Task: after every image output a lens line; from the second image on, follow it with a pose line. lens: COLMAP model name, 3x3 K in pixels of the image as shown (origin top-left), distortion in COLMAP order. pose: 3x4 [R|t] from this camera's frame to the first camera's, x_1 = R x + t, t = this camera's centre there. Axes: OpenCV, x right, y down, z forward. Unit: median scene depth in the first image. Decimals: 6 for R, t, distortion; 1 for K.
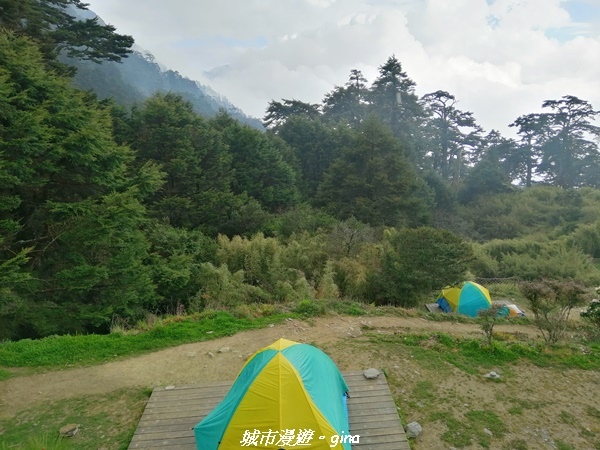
lens RADIAL K [[441.1, 0, 301.0], [0, 441.1, 215.1], [0, 0, 1]] dist [0.083381, -0.118560]
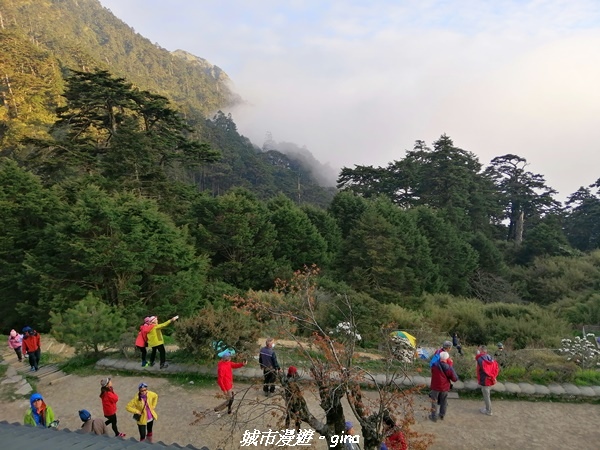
lens RADIAL K [[448.1, 0, 302.8], [0, 448.1, 226.2], [0, 0, 1]] dist [0.079904, -0.111806]
pose [[0.970859, 0.037536, -0.236694, 0.114873], [-0.051384, 0.997292, -0.052609, -0.032128], [0.234079, 0.063238, 0.970159, -0.173715]]
